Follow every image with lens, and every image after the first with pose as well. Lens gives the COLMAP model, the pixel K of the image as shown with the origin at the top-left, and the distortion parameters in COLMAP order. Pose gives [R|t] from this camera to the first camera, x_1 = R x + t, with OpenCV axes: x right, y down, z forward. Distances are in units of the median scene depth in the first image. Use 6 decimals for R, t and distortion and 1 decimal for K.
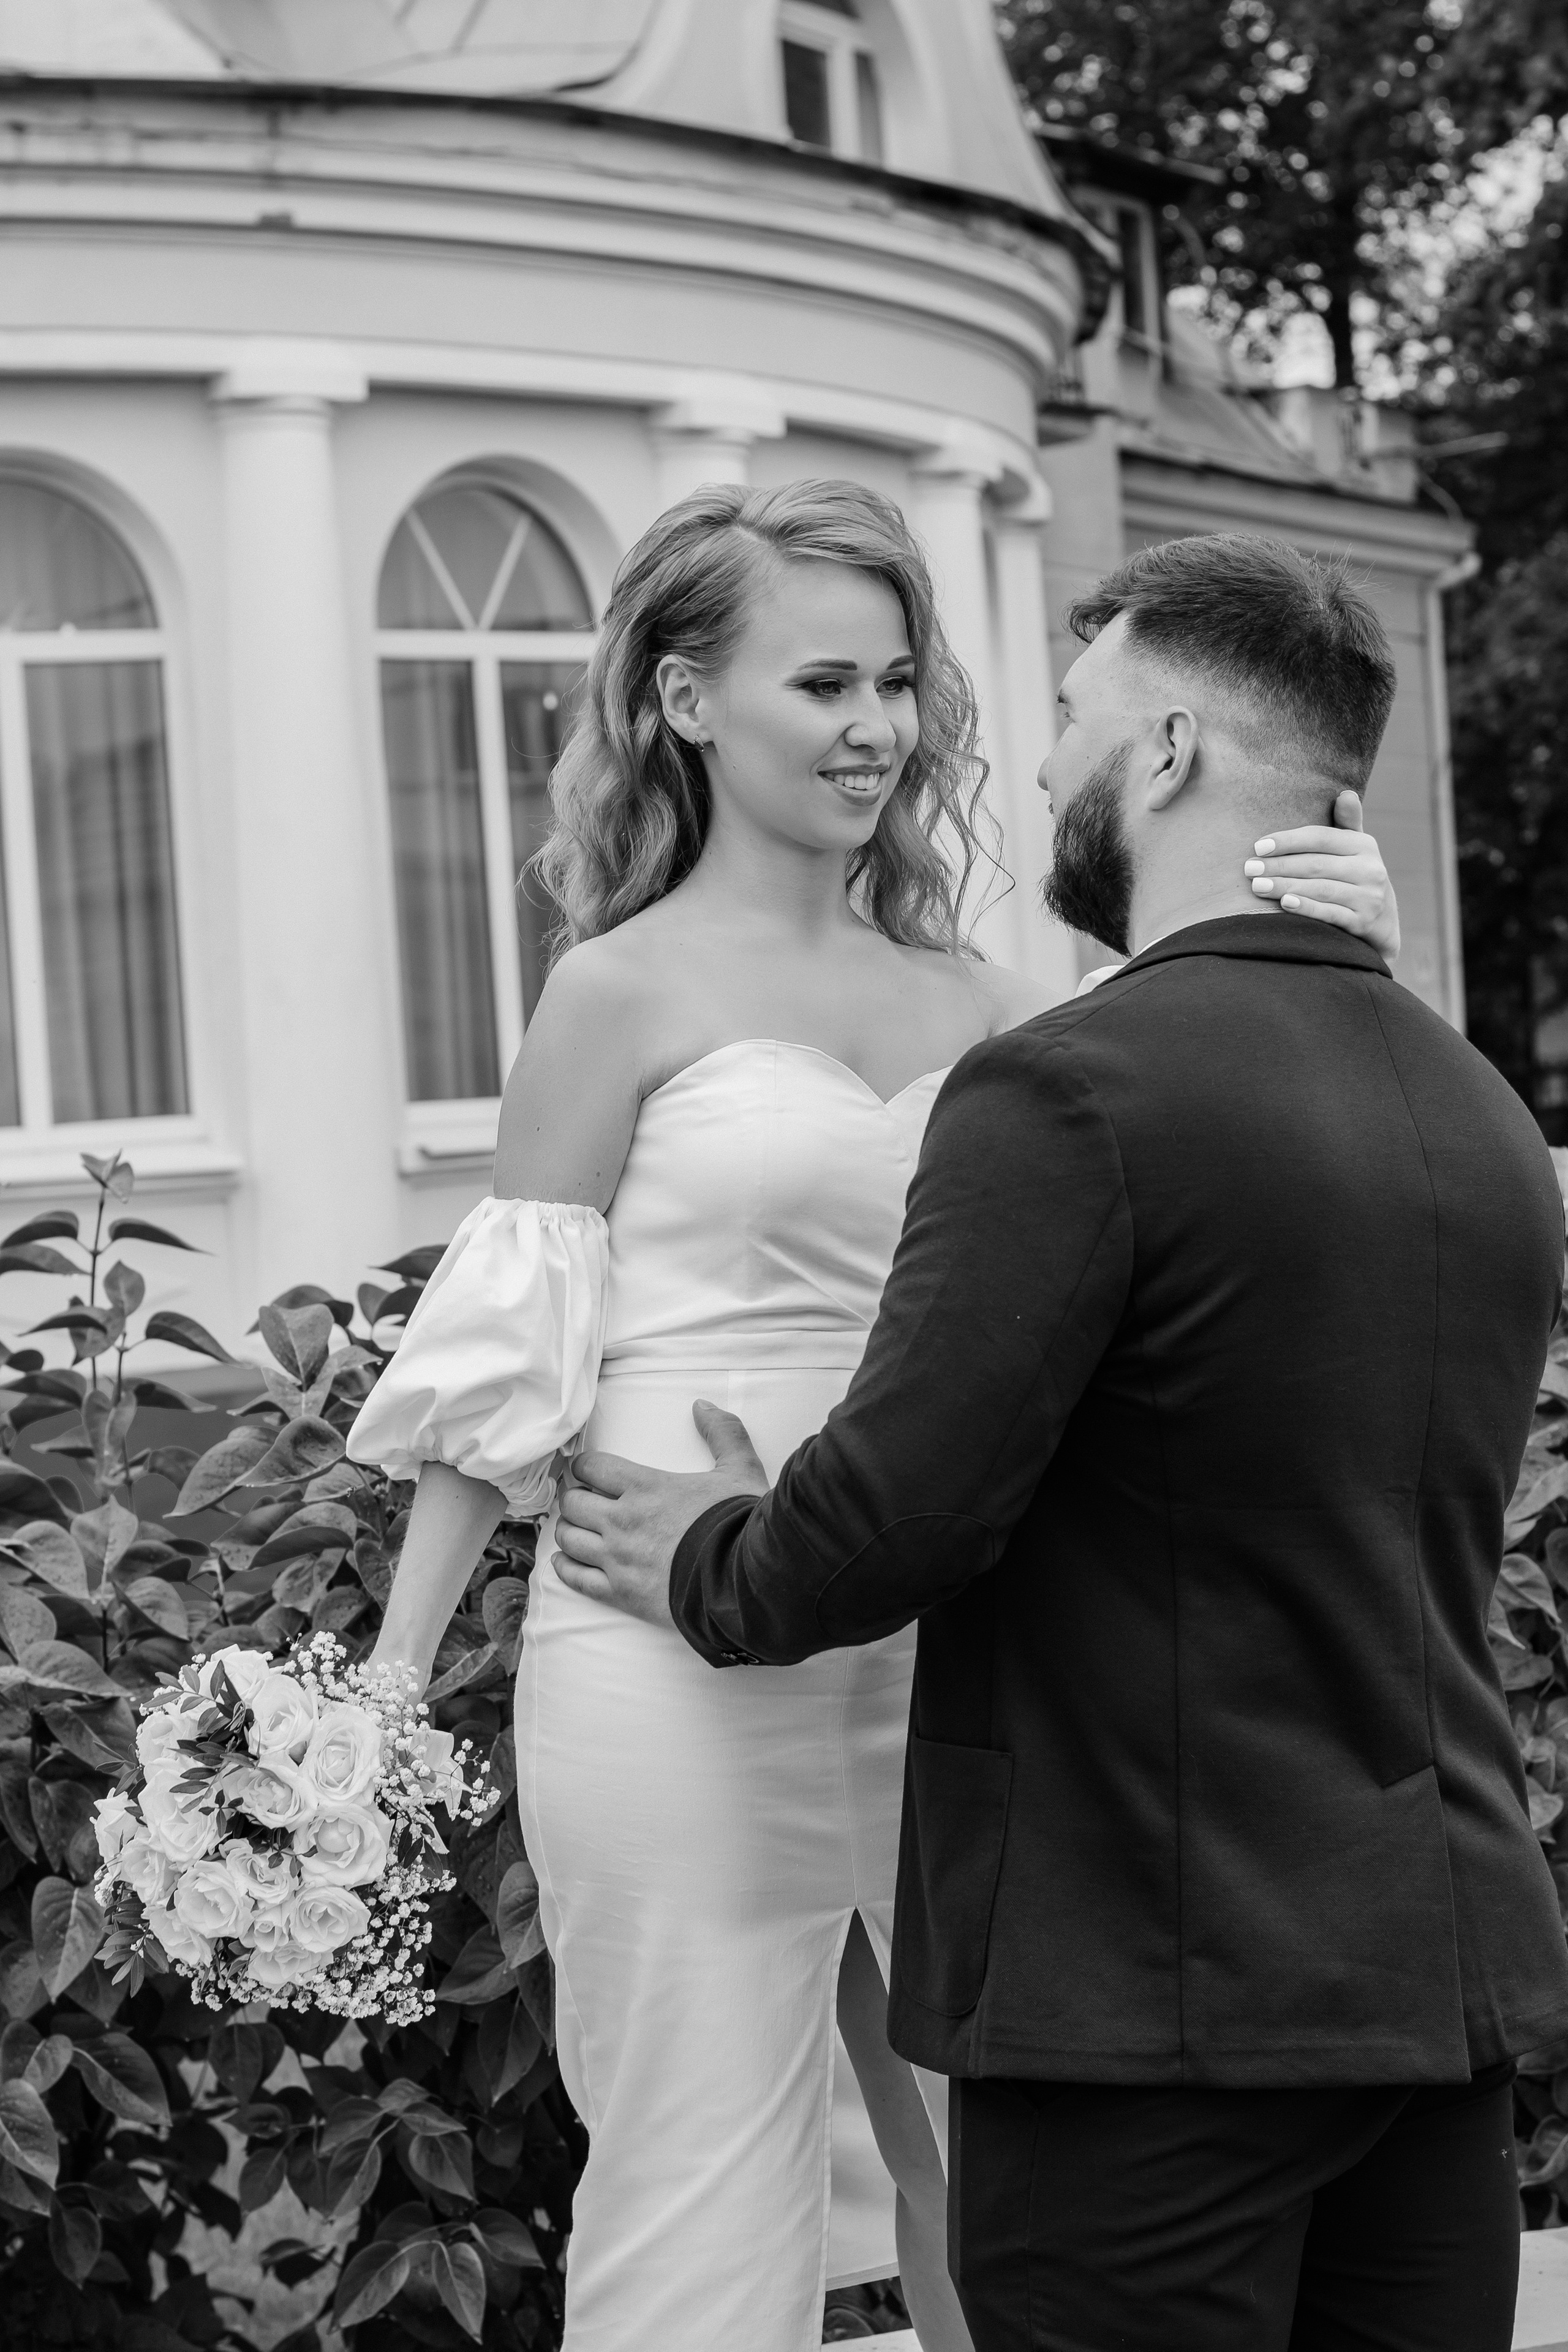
lens RADIAL K [[5210.4, 0, 784.0], [0, 5210.4, 1176.0], [0, 0, 1]] dist [-0.030331, 0.073449]
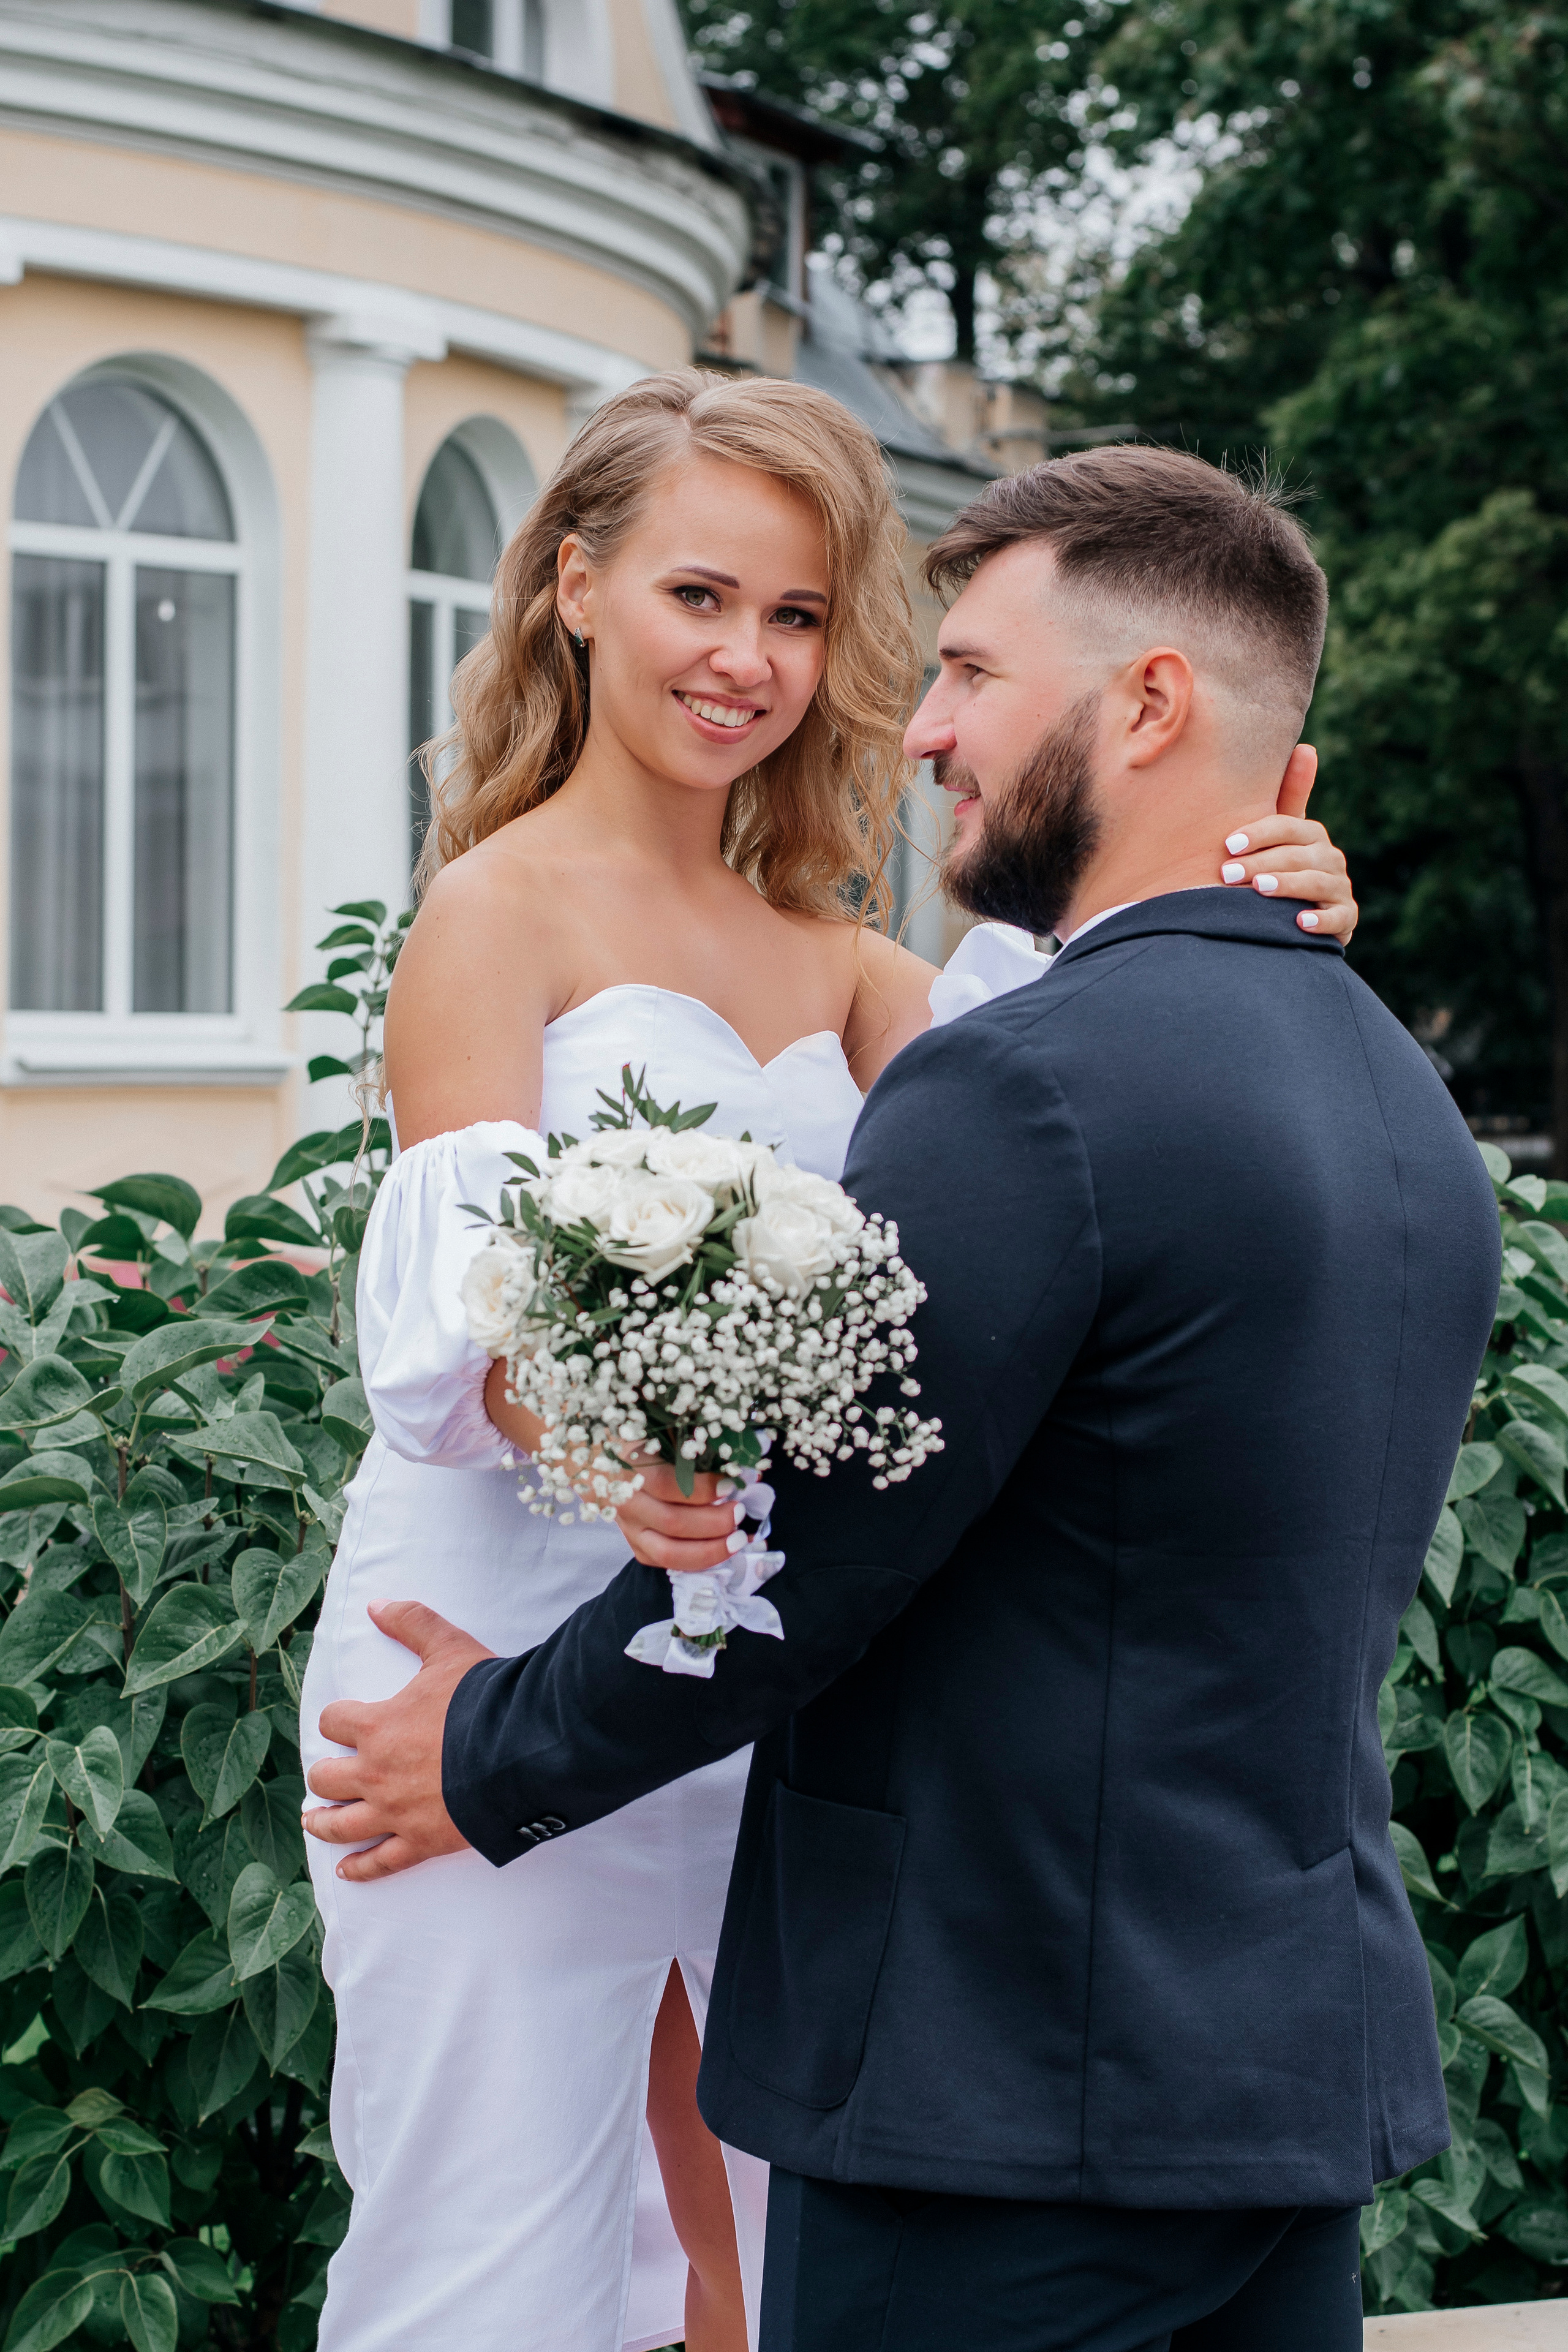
lens RADIAL K [[5152.0, 0, 782.3], [0, 5152.0, 1270.2], [0, 0, 1]] dist [0.161215, -1.101931]
pose [[0.993632, 0.073557, 0.085345, -0.042406], [-0.075972, 0.996786, 0.025395, -0.001432], [-0.083203, -0.031717, 0.996028, 0.093033]]
